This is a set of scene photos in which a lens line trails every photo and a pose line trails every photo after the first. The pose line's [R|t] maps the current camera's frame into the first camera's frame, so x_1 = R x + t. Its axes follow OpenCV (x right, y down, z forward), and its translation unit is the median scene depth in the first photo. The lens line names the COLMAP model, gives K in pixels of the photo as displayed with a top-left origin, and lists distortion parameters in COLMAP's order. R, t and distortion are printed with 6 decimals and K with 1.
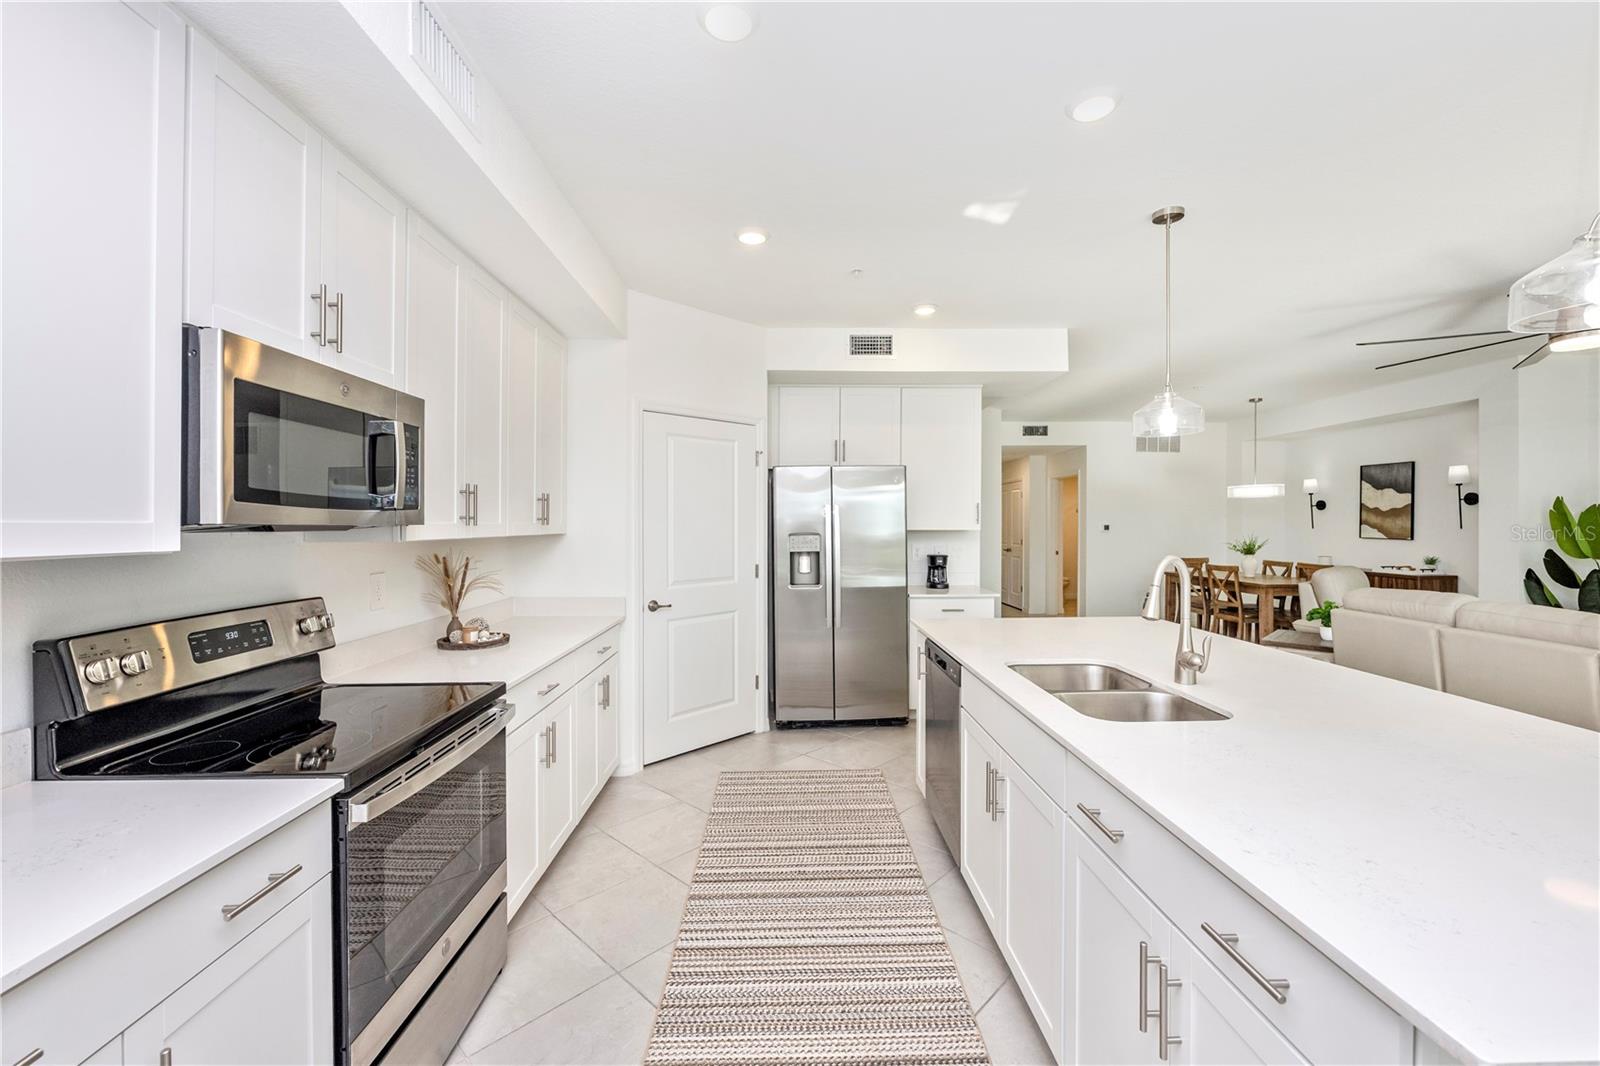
lens RADIAL K [[639.3, 0, 789.3], [0, 639.3, 524.5], [0, 0, 1]] dist [-0.007956, 0.000624]
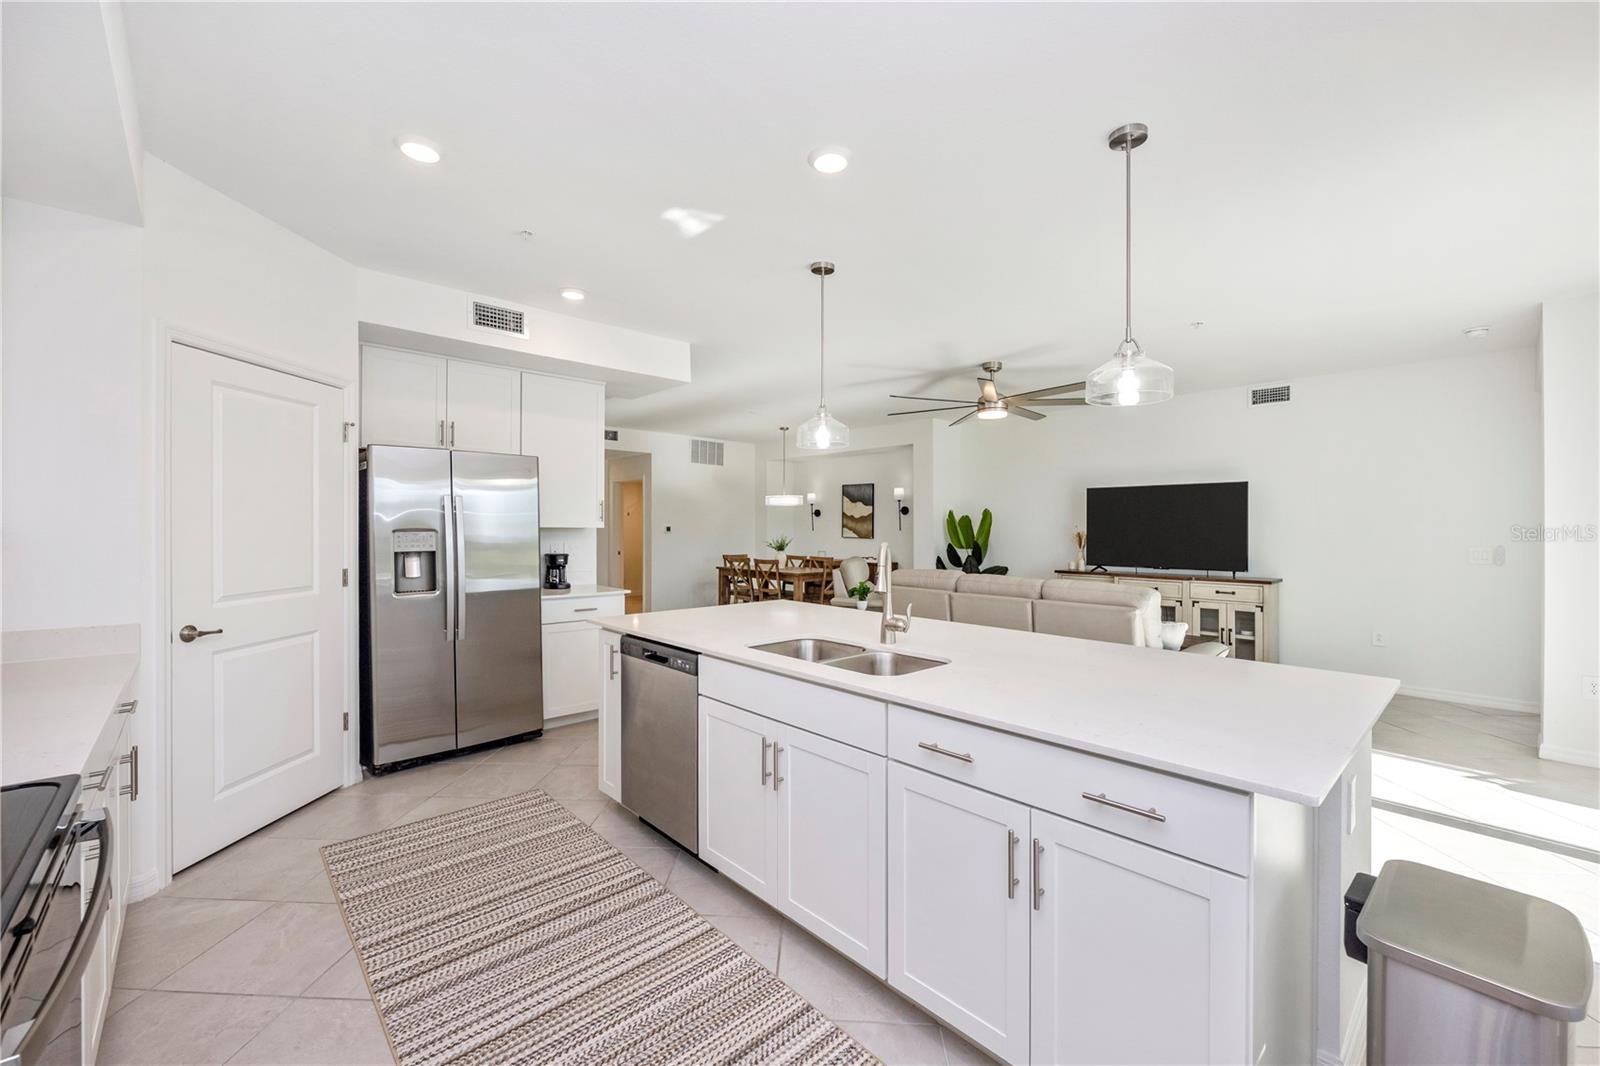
lens RADIAL K [[639.3, 0, 770.0], [0, 639.3, 527.2], [0, 0, 1]] dist [-0.007956, 0.000624]
pose [[0.757224, 0.010471, 0.653071, -0.171014], [-0.008512, 0.999945, -0.006164, 0.012588], [-0.653100, -0.000891, 0.757271, 0.084499]]
